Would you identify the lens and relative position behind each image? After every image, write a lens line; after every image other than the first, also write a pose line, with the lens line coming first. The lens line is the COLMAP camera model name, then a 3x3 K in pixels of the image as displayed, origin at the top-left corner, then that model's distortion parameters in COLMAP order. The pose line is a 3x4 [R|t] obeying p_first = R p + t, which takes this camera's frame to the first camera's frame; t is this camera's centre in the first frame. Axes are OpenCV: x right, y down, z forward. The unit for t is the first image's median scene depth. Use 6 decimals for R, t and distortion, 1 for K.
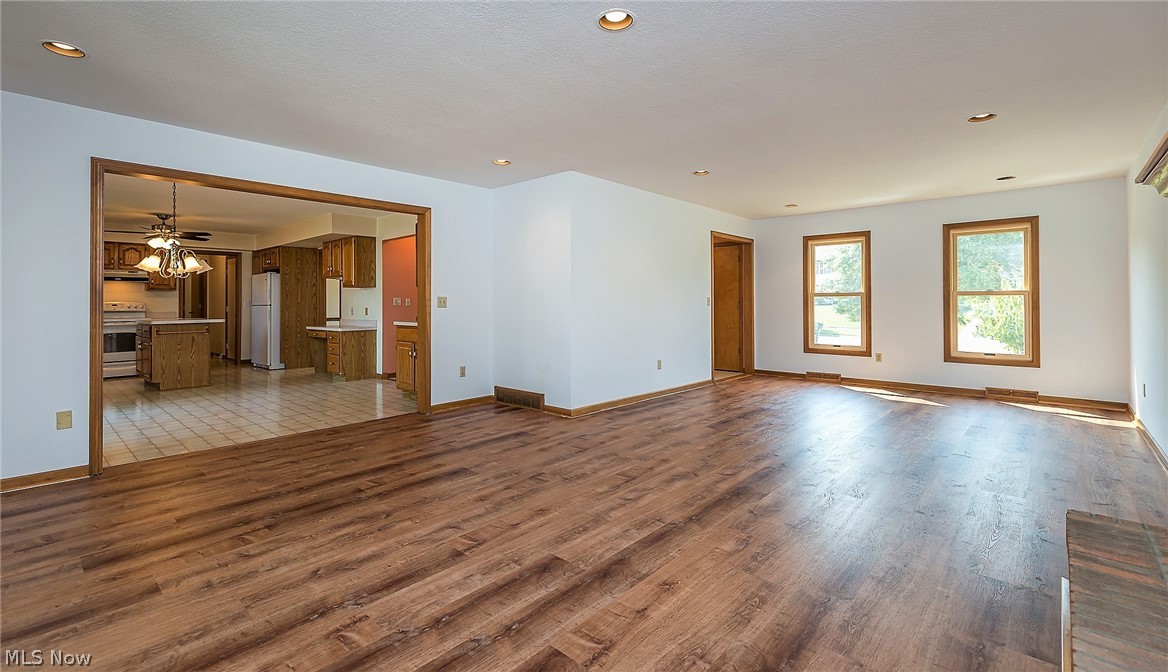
lens RADIAL K [[528.0, 0, 583.6], [0, 528.0, 301.0], [0, 0, 1]] dist [0.000266, 0.000250]
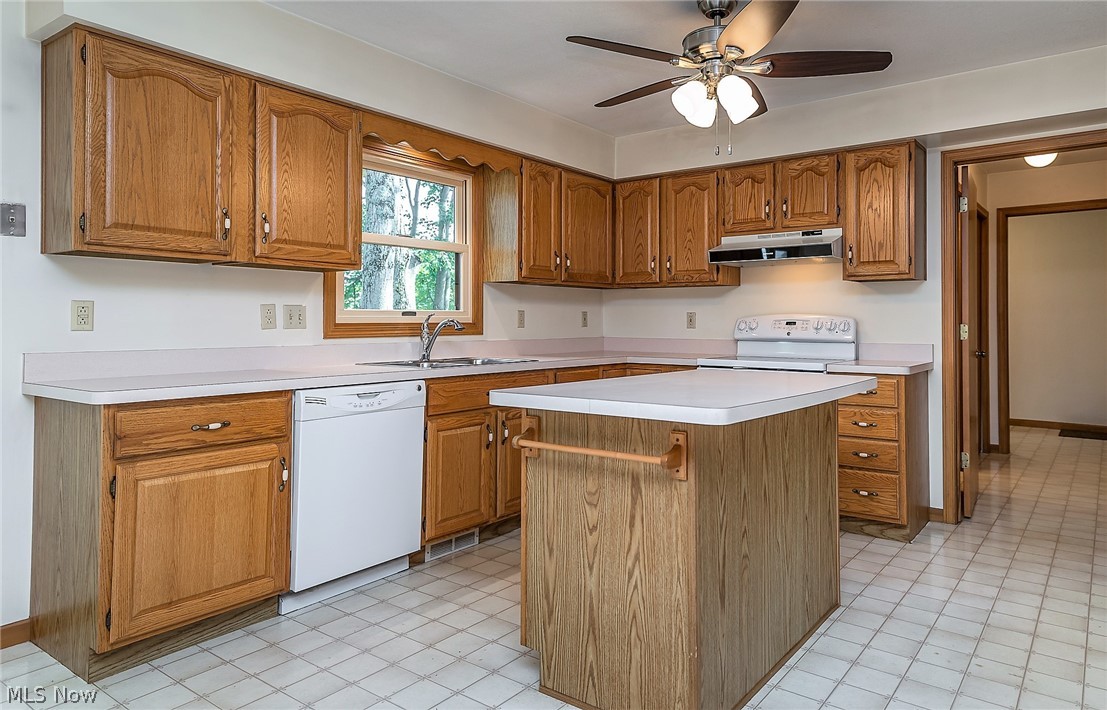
lens RADIAL K [[727.2, 0, 556.6], [0, 727.2, 309.3], [0, 0, 1]] dist [0.032462, -0.002147]
pose [[0.111885, -0.012890, -0.993638, -0.357008], [0.003987, 0.999914, -0.012522, 0.003435], [0.993713, -0.002561, 0.111927, 0.738940]]
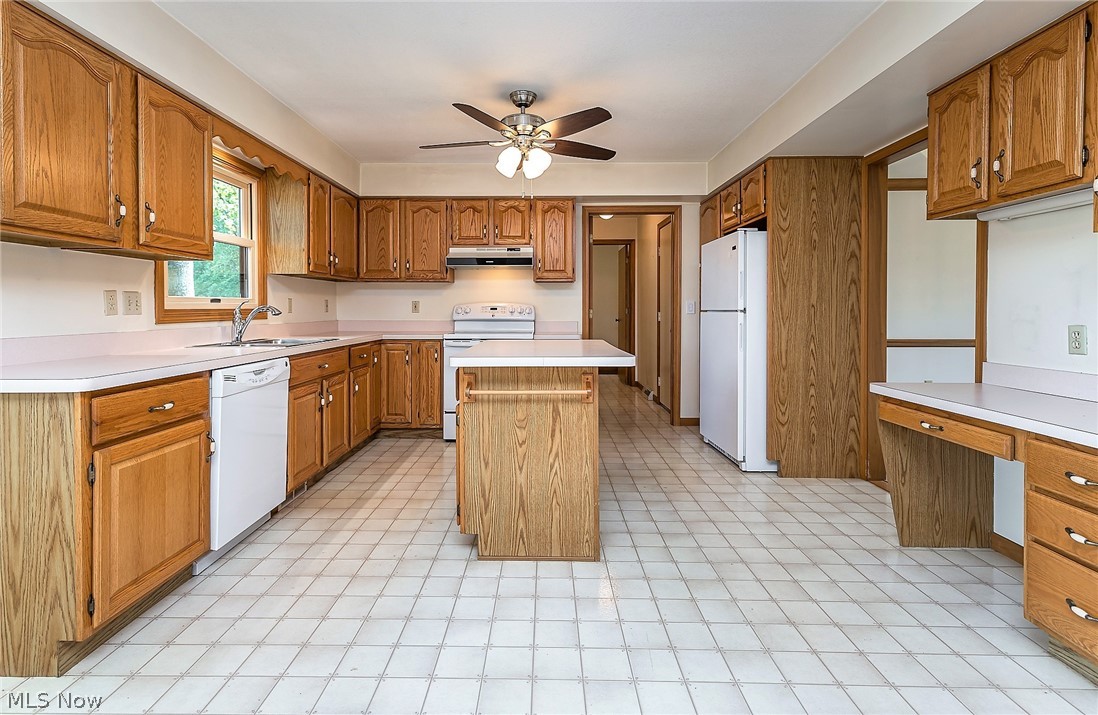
lens RADIAL K [[564.1, 0, 541.4], [0, 564.1, 314.1], [0, 0, 1]] dist [0.001631, 0.000316]
pose [[0.682598, 0.011369, -0.730706, -0.382439], [0.001526, 0.999855, 0.016982, 0.003048], [0.730793, -0.012707, 0.682481, 0.591152]]
